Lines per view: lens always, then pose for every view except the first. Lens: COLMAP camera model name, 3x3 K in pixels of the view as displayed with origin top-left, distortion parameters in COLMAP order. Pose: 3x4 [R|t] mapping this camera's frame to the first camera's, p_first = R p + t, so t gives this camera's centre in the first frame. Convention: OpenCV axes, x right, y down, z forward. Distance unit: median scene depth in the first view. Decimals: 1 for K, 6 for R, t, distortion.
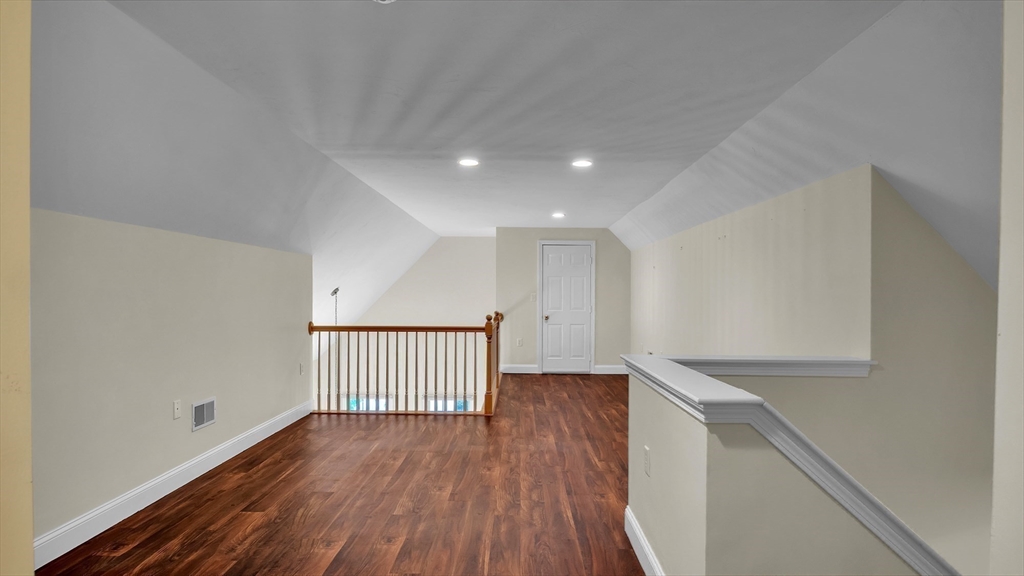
lens RADIAL K [[414.9, 0, 512.0], [0, 414.9, 288.0], [0, 0, 1]] dist [-0.001524, -0.000008]
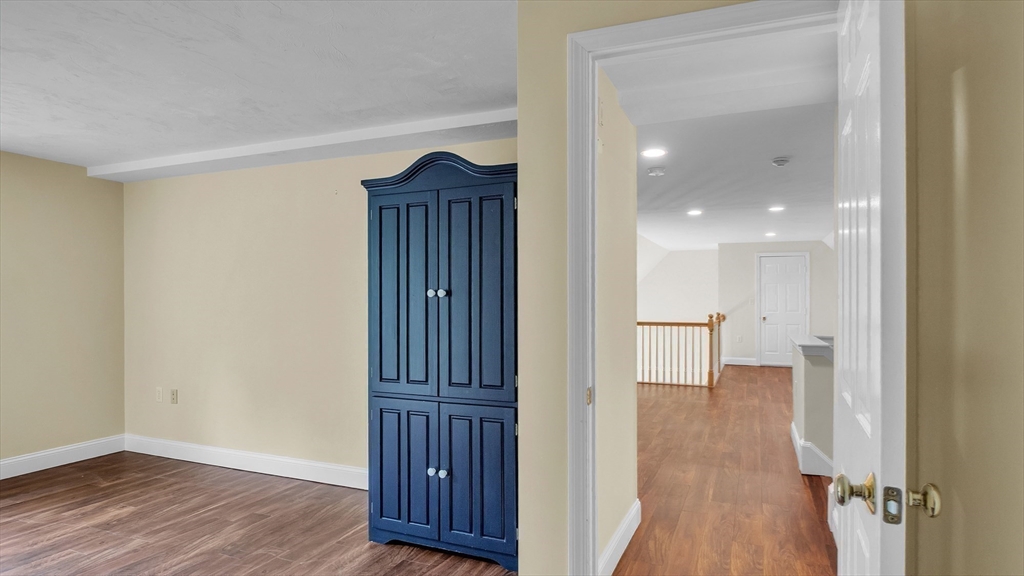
lens RADIAL K [[567.4, 0, 512.0], [0, 567.4, 288.0], [0, 0, 1]] dist [-0.014778, 0.000183]
pose [[0.915834, -0.005517, -0.401520, 0.089480], [0.004686, 0.999984, -0.003050, -0.016494], [0.401531, 0.000912, 0.915845, -0.921273]]
